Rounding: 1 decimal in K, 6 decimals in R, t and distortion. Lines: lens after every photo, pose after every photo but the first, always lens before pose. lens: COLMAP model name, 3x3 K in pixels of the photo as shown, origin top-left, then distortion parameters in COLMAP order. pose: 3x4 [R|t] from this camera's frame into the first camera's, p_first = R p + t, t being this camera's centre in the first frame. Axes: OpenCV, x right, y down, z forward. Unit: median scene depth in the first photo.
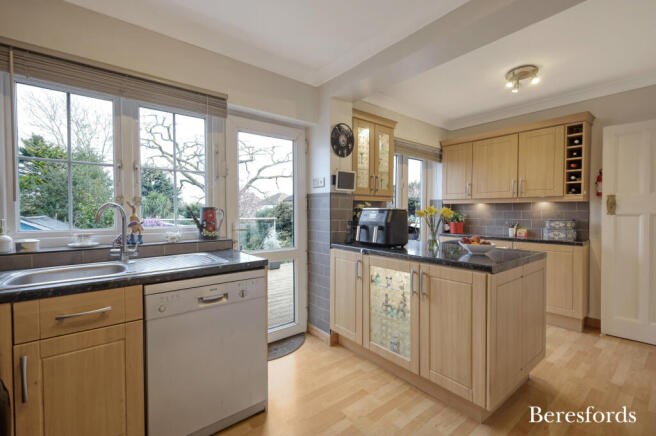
lens RADIAL K [[288.8, 0, 325.8], [0, 288.8, 217.0], [0, 0, 1]] dist [-0.002242, -0.000600]
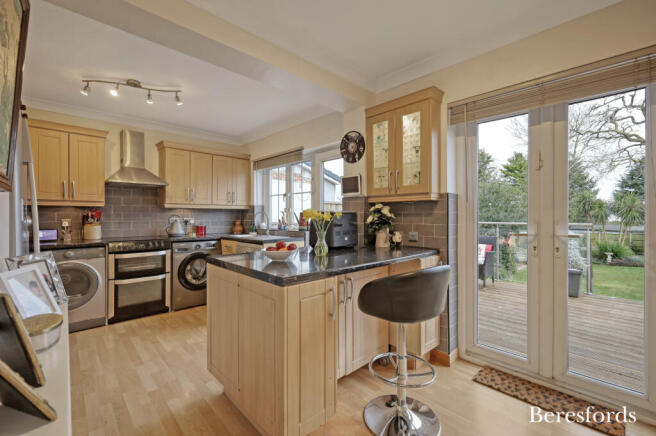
lens RADIAL K [[288.8, 0, 325.7], [0, 288.8, 219.2], [0, 0, 1]] dist [-0.002242, -0.000600]
pose [[0.088084, 0.003430, -0.996107, 1.076464], [-0.008918, 0.999957, 0.002655, -0.005634], [0.996073, 0.008649, 0.088111, 0.799318]]
